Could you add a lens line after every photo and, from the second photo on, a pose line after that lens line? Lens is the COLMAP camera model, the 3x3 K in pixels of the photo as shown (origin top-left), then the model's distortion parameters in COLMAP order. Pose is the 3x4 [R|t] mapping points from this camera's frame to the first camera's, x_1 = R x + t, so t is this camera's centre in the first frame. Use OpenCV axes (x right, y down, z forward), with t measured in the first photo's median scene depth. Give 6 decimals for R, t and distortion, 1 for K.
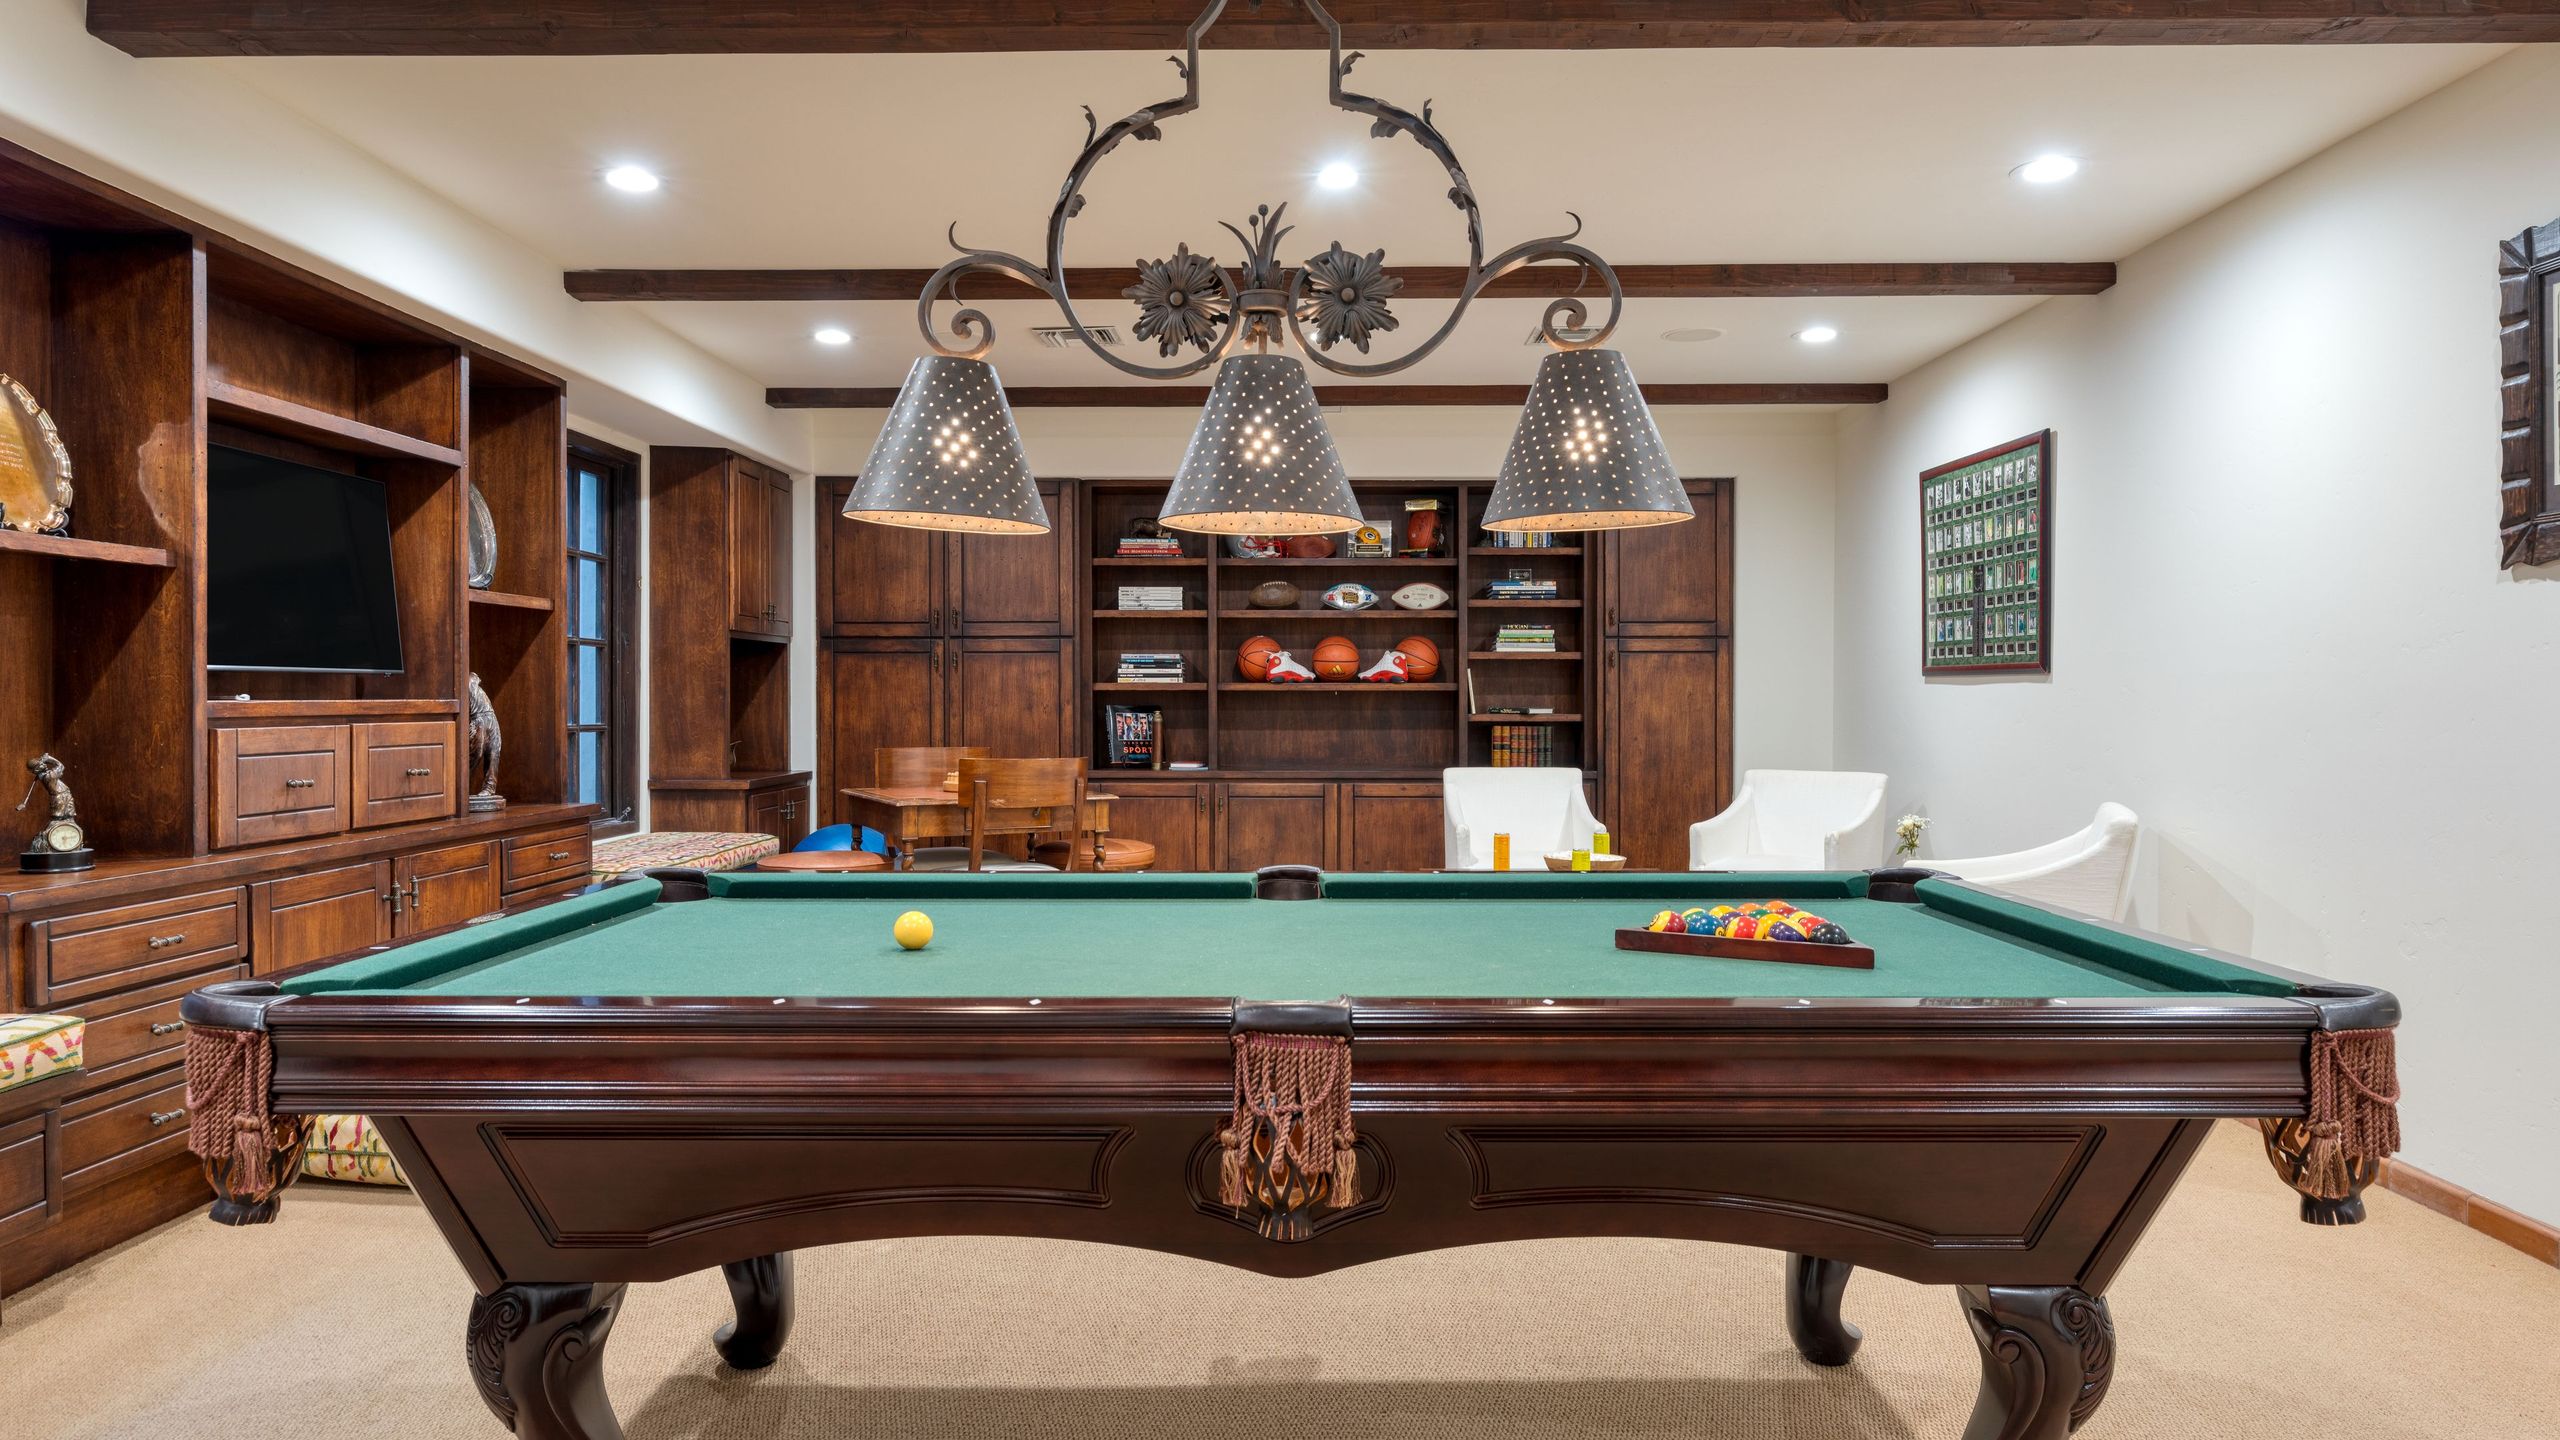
lens RADIAL K [[1564.0, 0, 1278.9], [0, 1564.0, 713.6], [0, 0, 1]] dist [-0.006576, 0.000949]
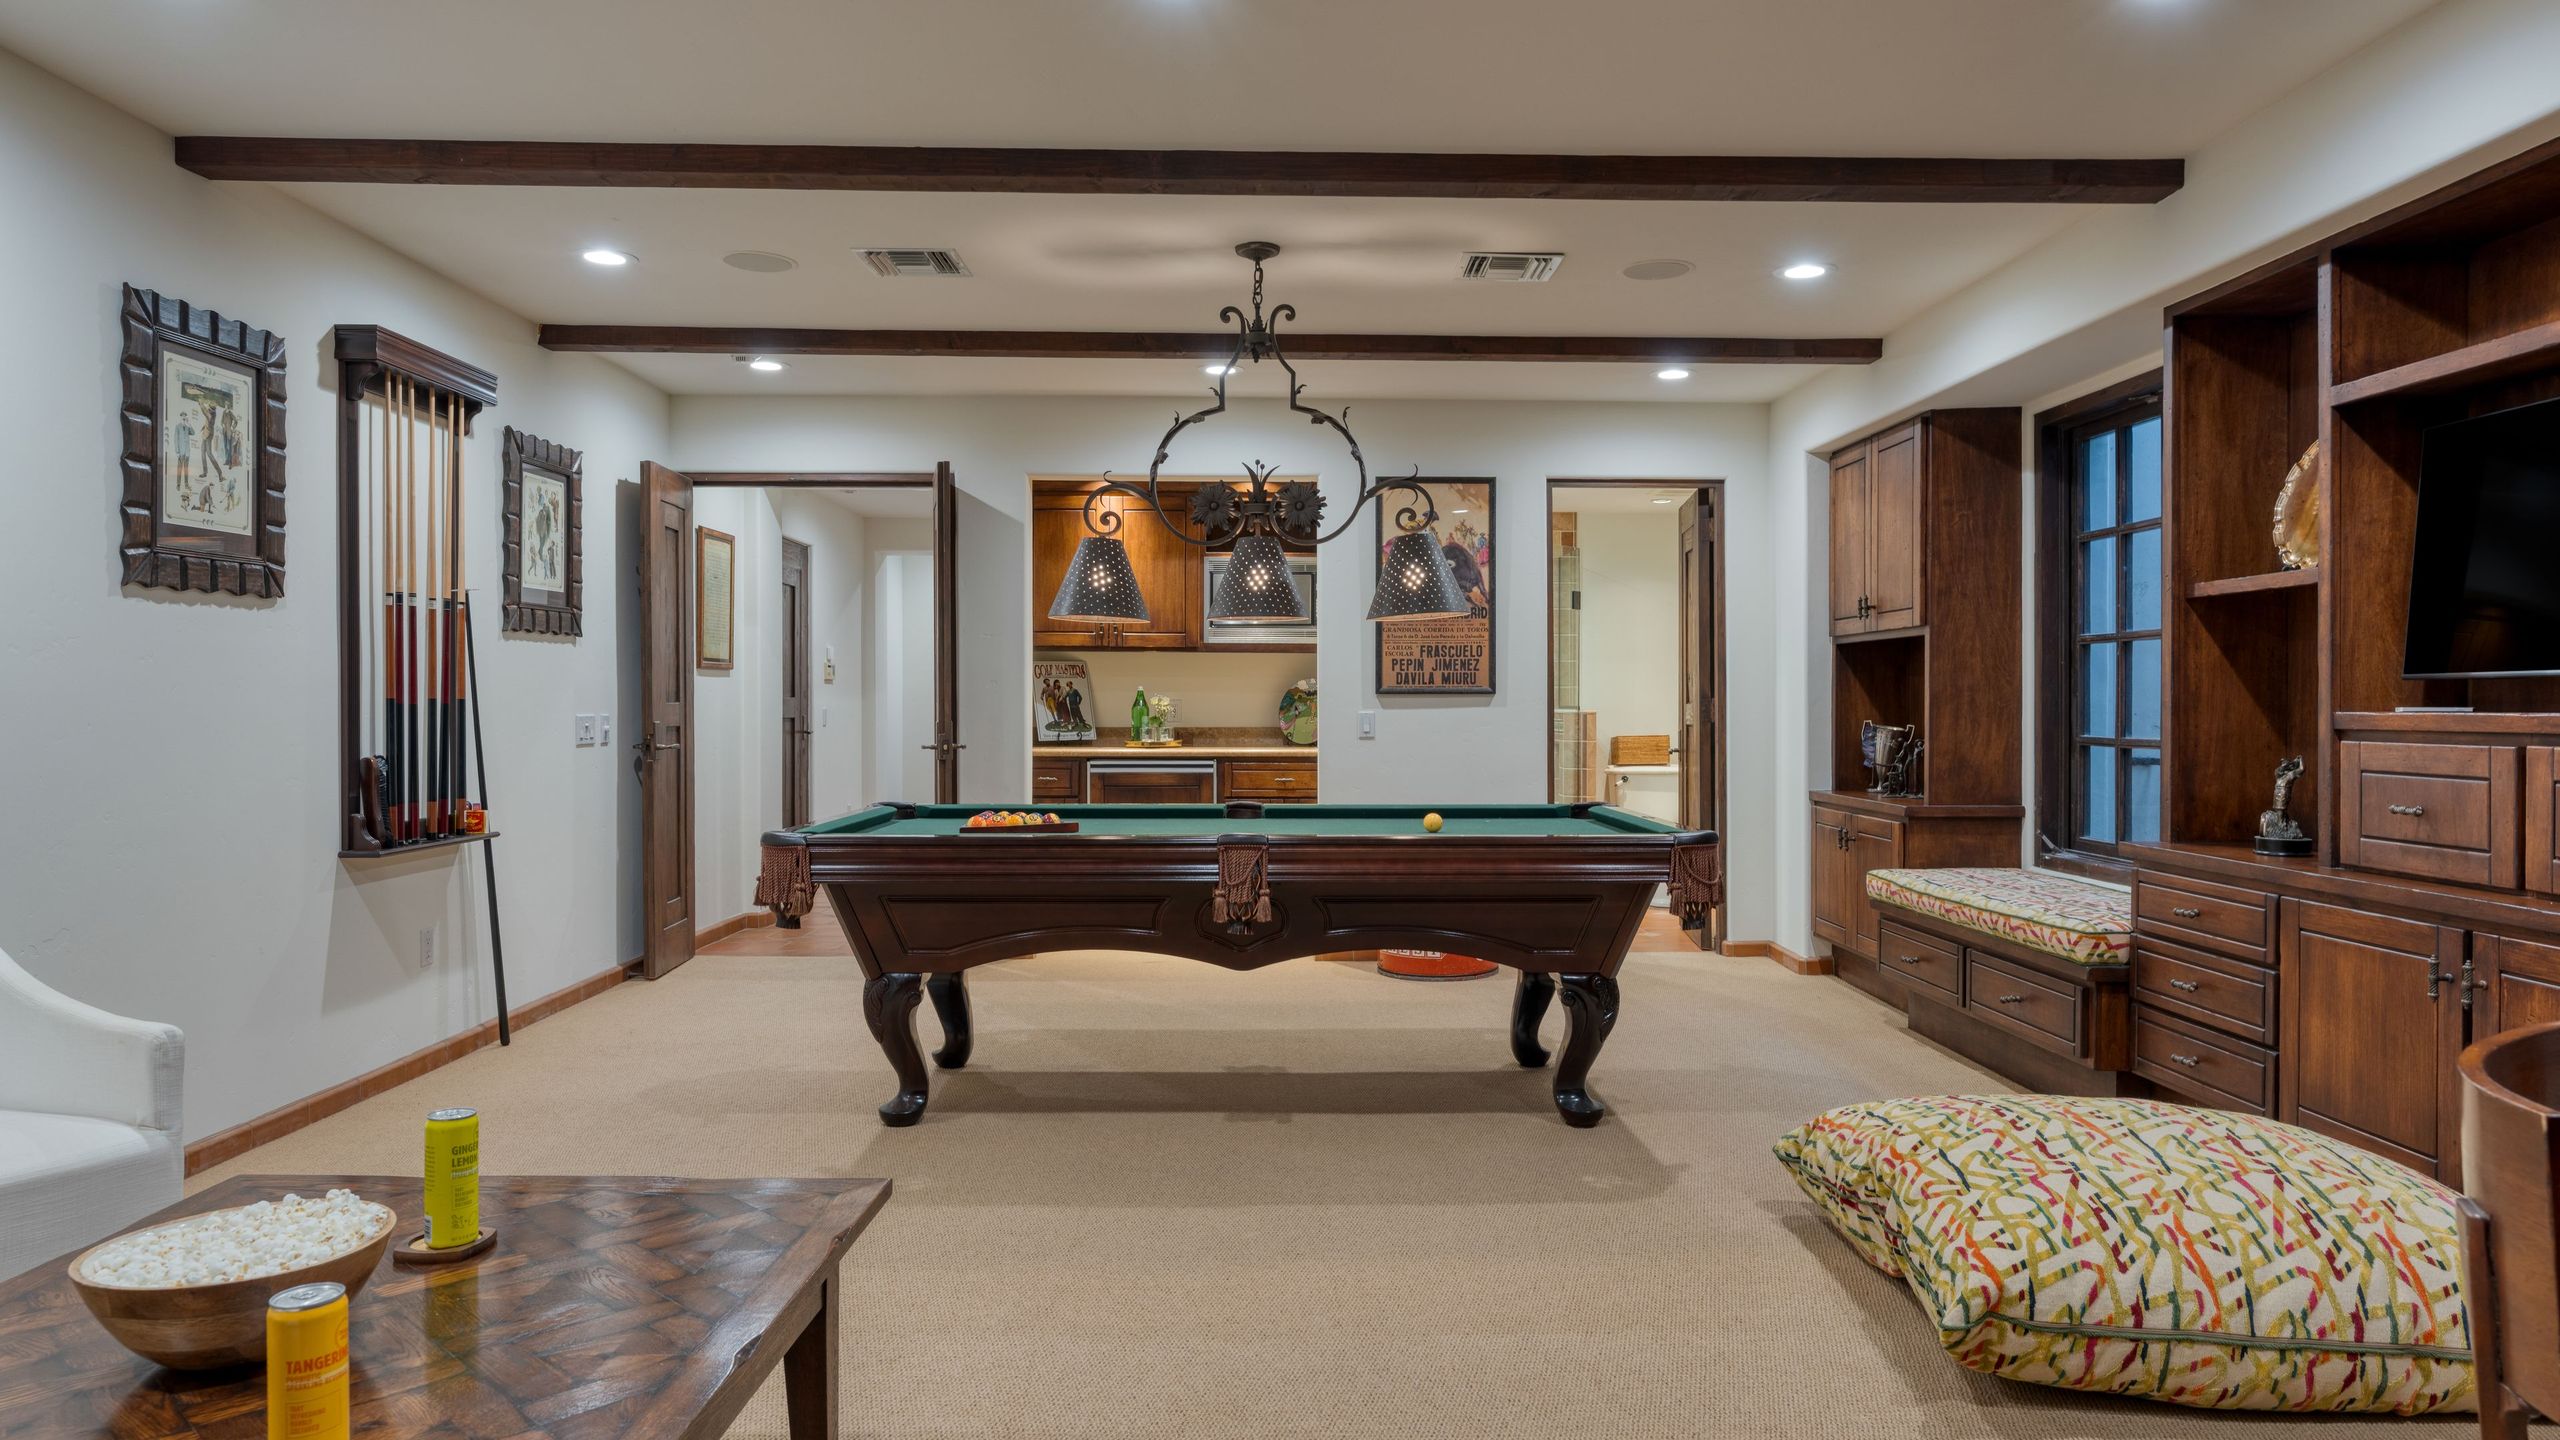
lens RADIAL K [[1564.0, 0, 1282.2], [0, 1564.0, 715.8], [0, 0, 1]] dist [-0.006576, 0.000949]
pose [[-0.999807, -0.002726, -0.019432, -0.000798], [-0.002978, 0.999912, 0.012966, -0.007621], [0.019394, 0.013021, -0.999727, 0.905131]]
